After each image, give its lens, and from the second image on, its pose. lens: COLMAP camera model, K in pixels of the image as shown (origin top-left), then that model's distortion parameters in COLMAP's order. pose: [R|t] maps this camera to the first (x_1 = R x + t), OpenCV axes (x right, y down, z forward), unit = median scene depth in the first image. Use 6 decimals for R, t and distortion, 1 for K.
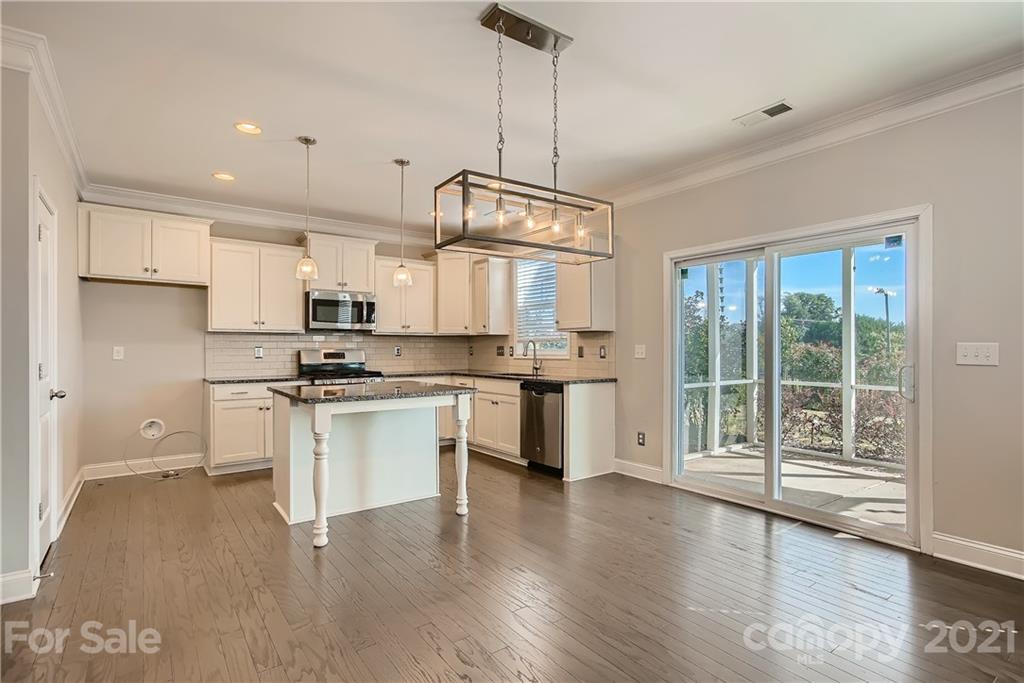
lens RADIAL K [[507.9, 0, 512.5], [0, 507.9, 346.3], [0, 0, 1]] dist [-0.005993, 0.007637]
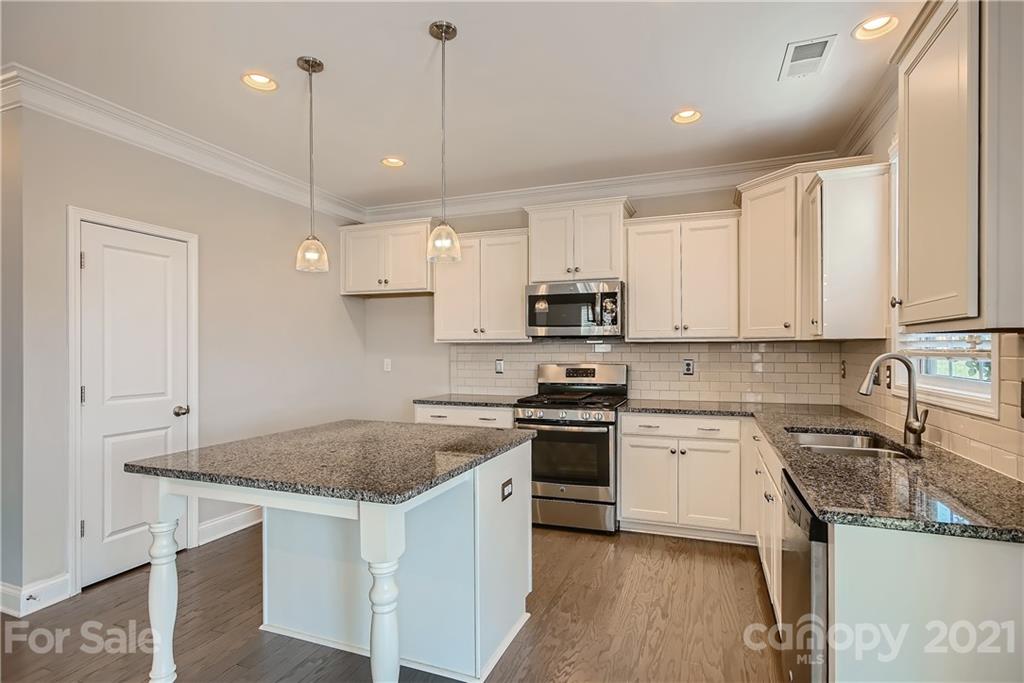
lens RADIAL K [[507.9, 0, 518.0], [0, 507.9, 346.9], [0, 0, 1]] dist [-0.005993, 0.007637]
pose [[0.551042, -0.002559, -0.834474, 0.223701], [0.005640, 0.999984, 0.000658, -0.021397], [0.834459, -0.005069, 0.551047, 0.615861]]
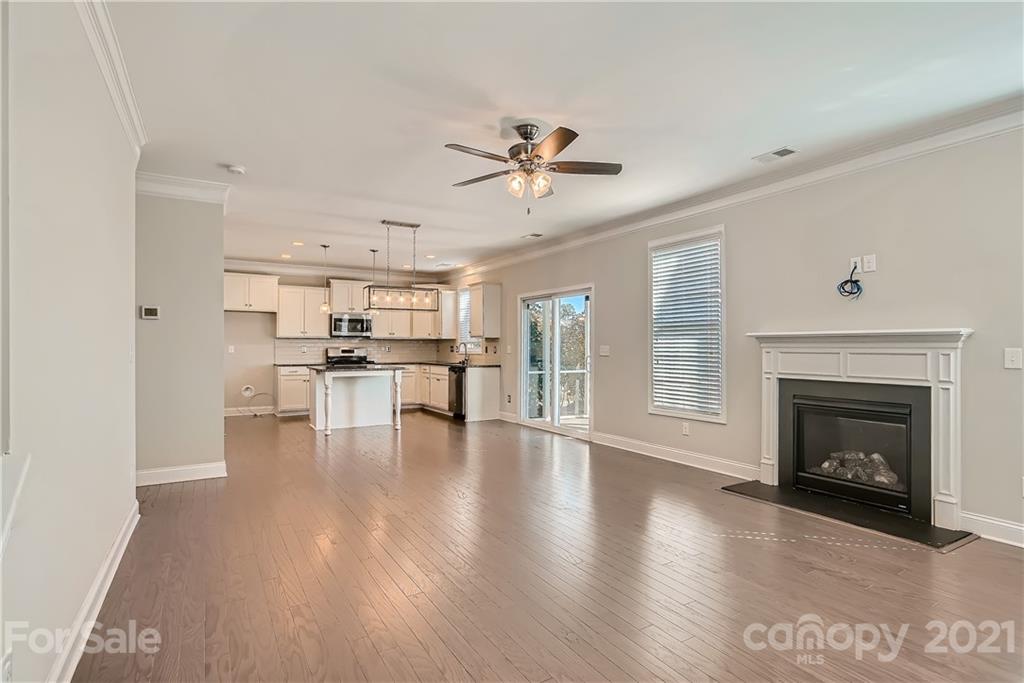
lens RADIAL K [[507.9, 0, 506.9], [0, 507.9, 345.7], [0, 0, 1]] dist [-0.005993, 0.007637]
pose [[0.995290, 0.002875, -0.096903, 0.378201], [-0.002814, 0.999996, 0.000769, -0.004062], [0.096905, -0.000493, 0.995293, -0.697274]]
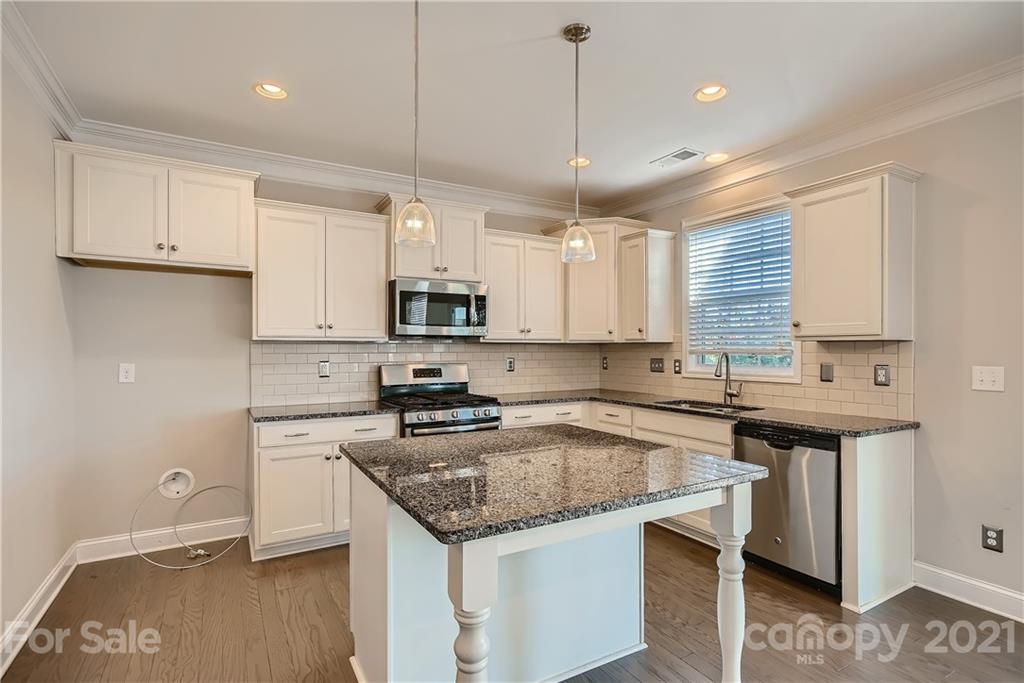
lens RADIAL K [[507.9, 0, 513.2], [0, 507.9, 349.9], [0, 0, 1]] dist [-0.005993, 0.007637]
pose [[0.994151, 0.003036, -0.107954, -0.182182], [-0.002071, 0.999957, 0.009045, -0.022550], [0.107977, -0.008769, 0.994115, 0.363400]]
